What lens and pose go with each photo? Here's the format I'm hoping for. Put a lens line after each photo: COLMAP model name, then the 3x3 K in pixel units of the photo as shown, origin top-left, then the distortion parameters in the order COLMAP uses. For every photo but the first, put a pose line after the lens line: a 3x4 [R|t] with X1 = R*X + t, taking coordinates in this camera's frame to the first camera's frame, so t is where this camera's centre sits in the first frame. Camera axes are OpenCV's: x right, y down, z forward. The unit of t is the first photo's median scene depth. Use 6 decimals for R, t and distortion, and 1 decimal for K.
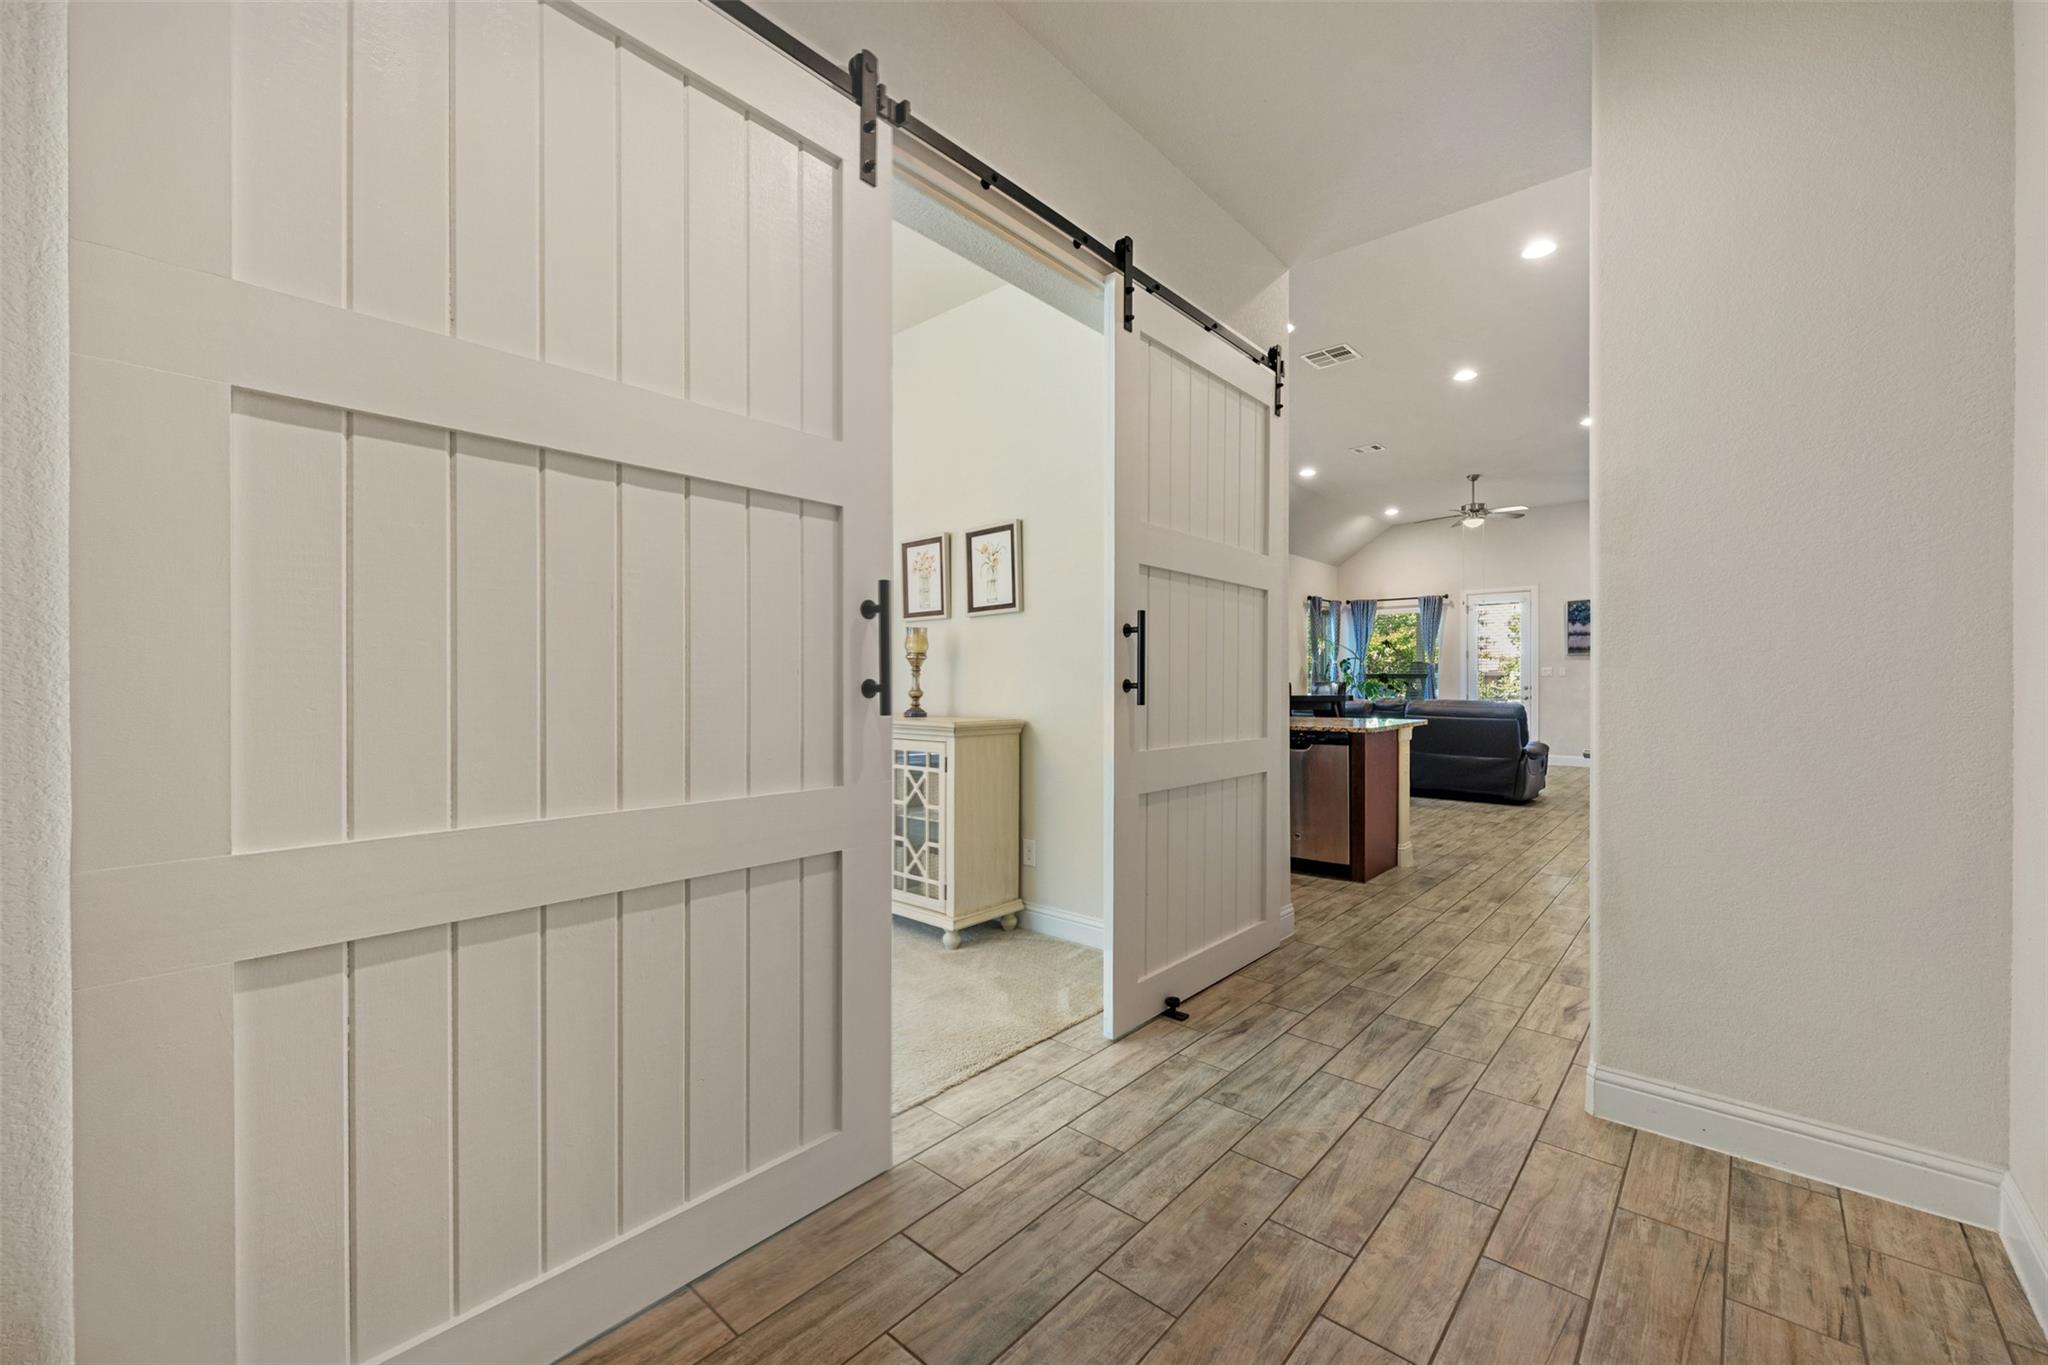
lens RADIAL K [[811.2, 0, 1021.0], [0, 811.2, 681.2], [0, 0, 1]] dist [-0.000964, -0.000179]
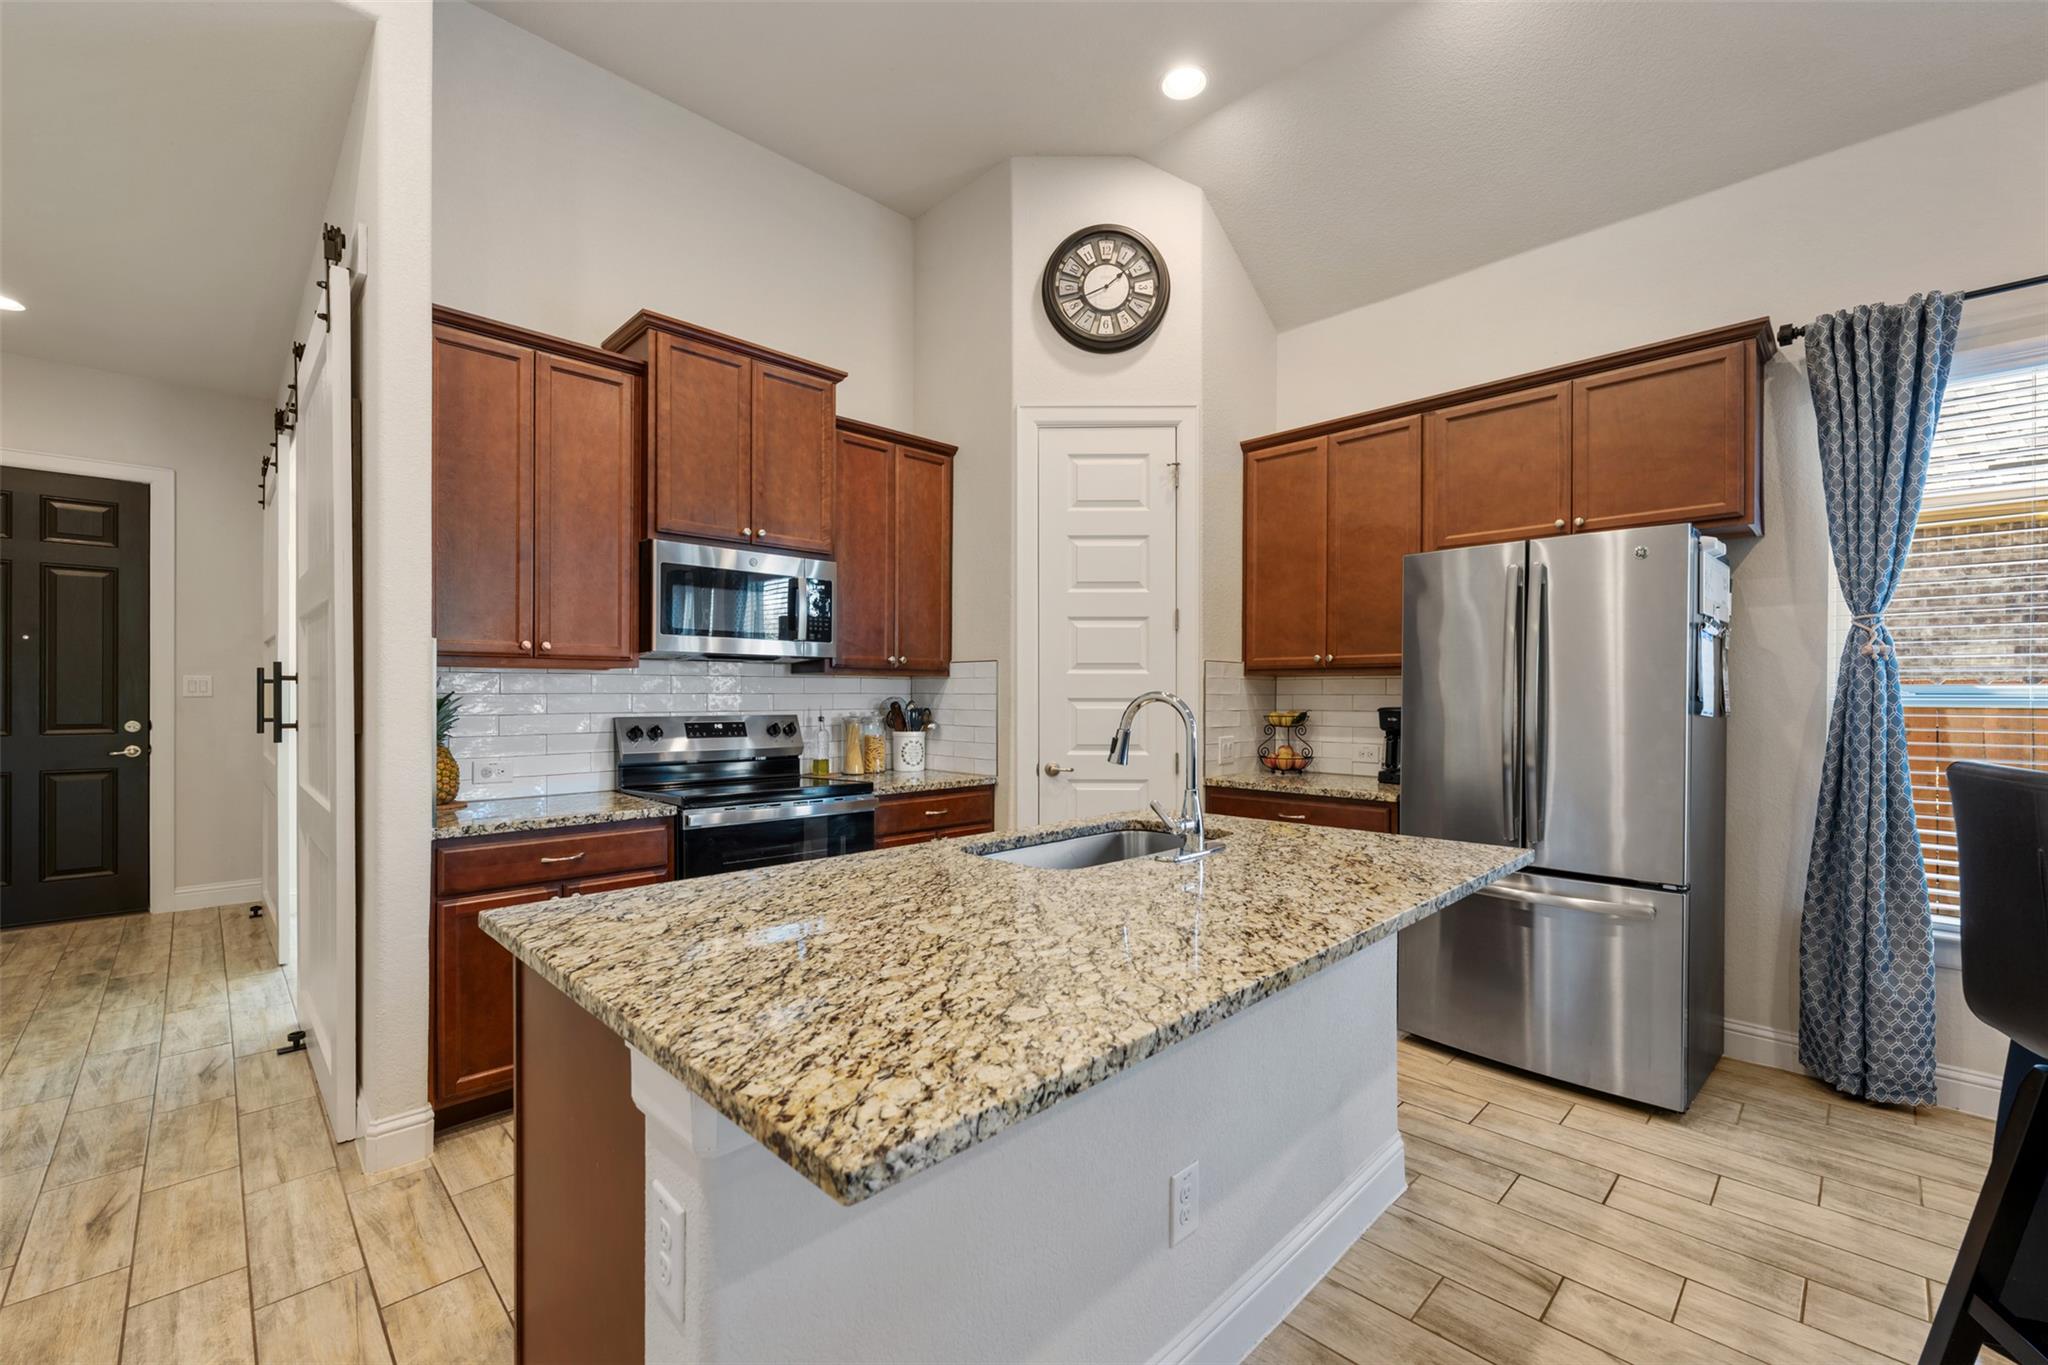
lens RADIAL K [[842.5, 0, 1024.1], [0, 842.5, 695.2], [0, 0, 1]] dist [-0.001135, -0.000078]
pose [[-0.062359, 0.001908, -0.998052, 0.343219], [-0.001968, 0.999996, 0.002034, -0.010879], [0.998052, 0.002091, -0.062355, 0.572352]]
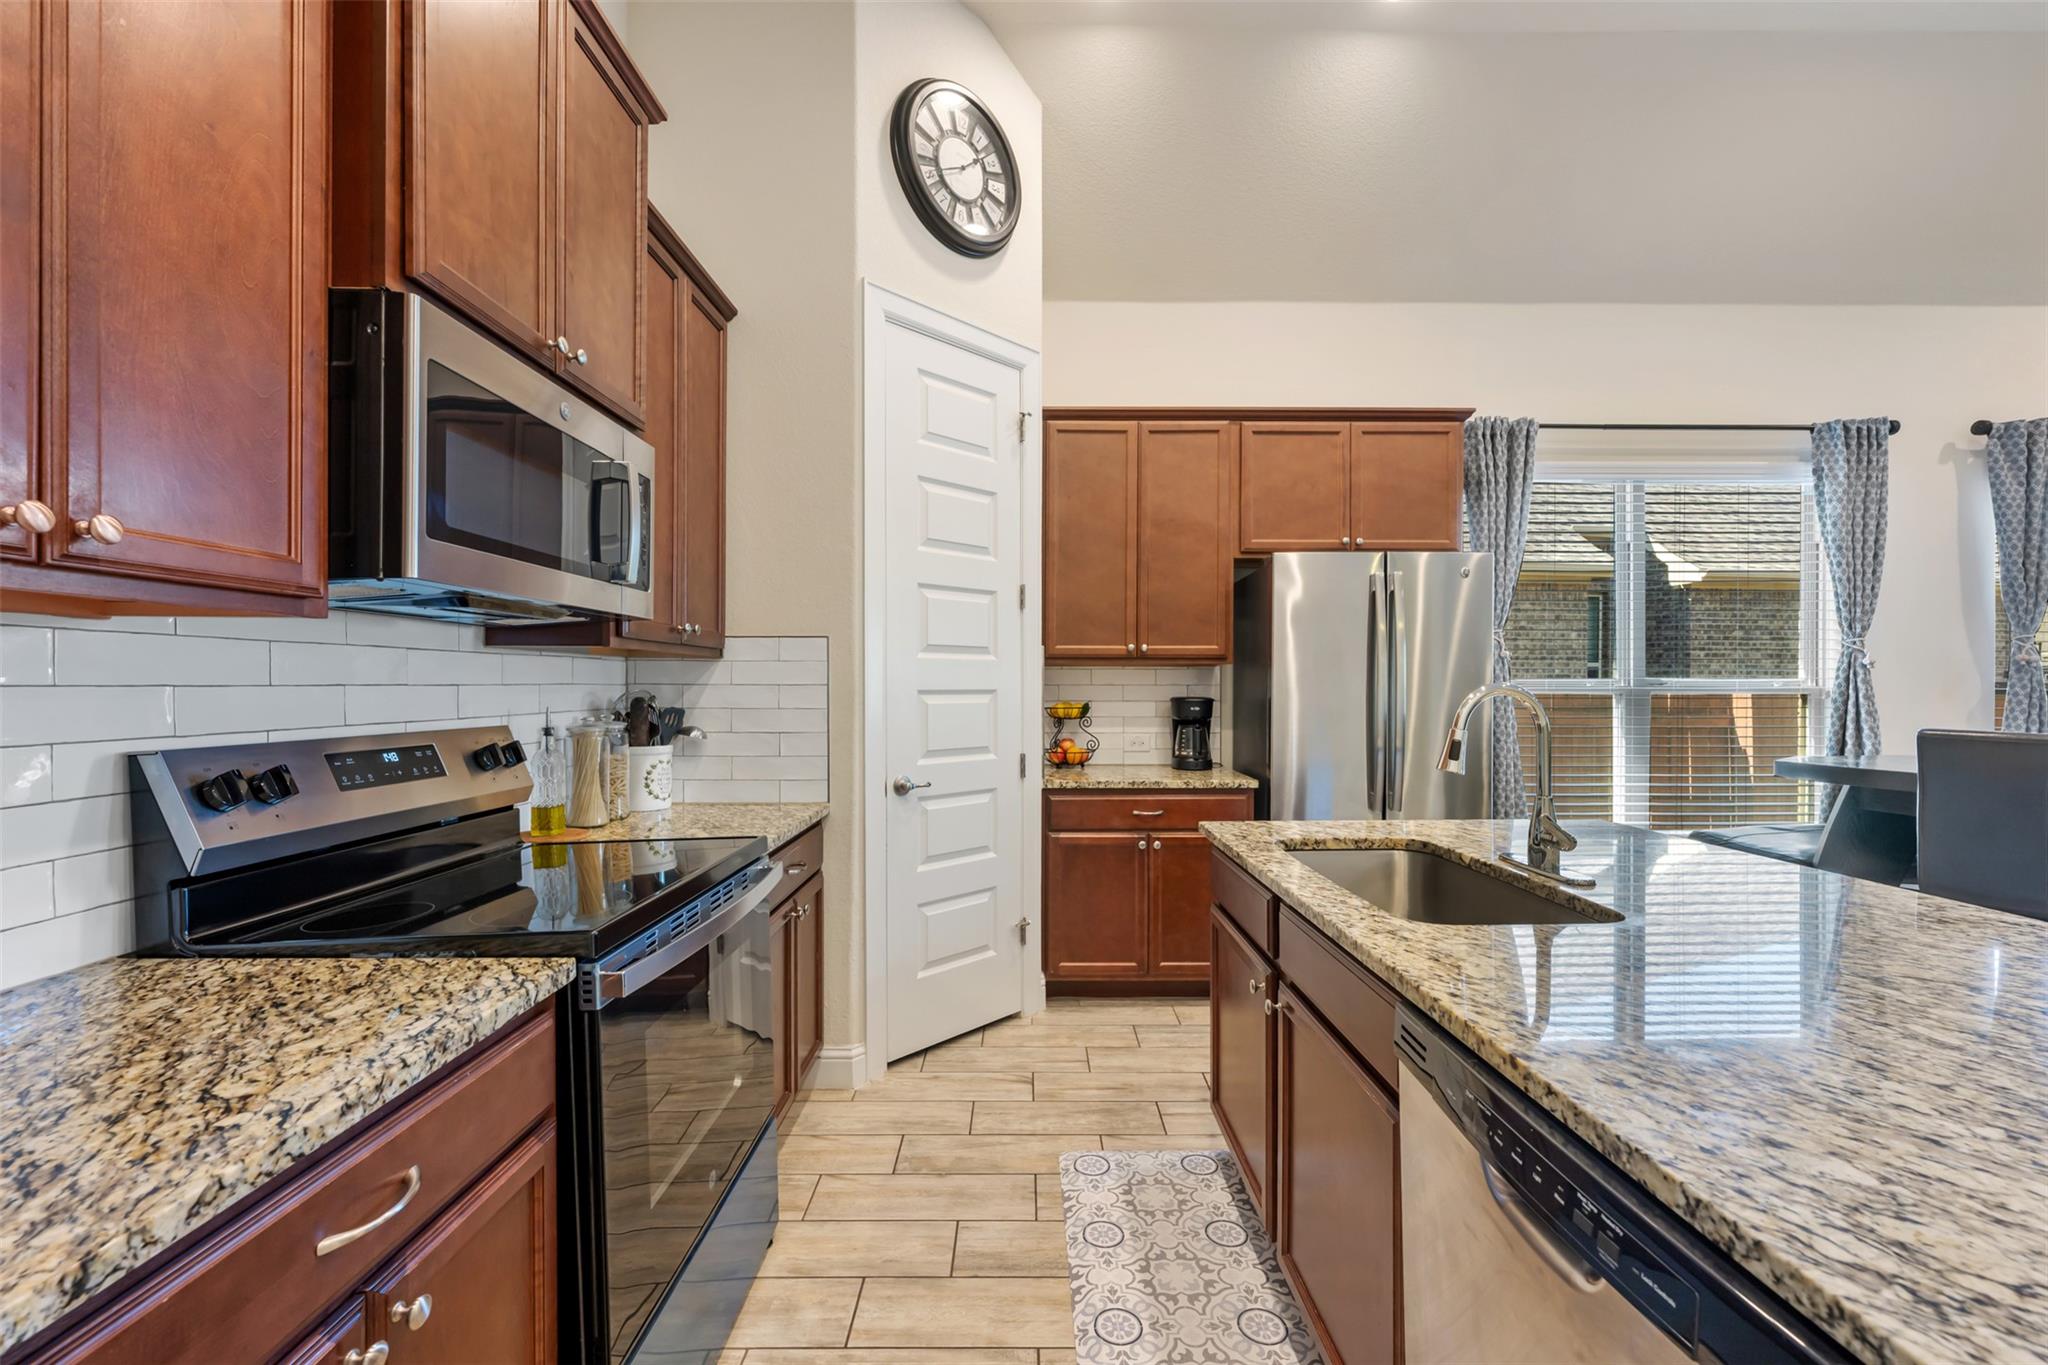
lens RADIAL K [[817.0, 0, 1026.1], [0, 817.0, 687.4], [0, 0, 1]] dist [-0.000265, 0.000111]
pose [[0.671021, 0.004755, -0.741423, 0.193384], [-0.001780, 0.999987, 0.004802, -0.011119], [0.741437, -0.001902, 0.671020, 0.407119]]
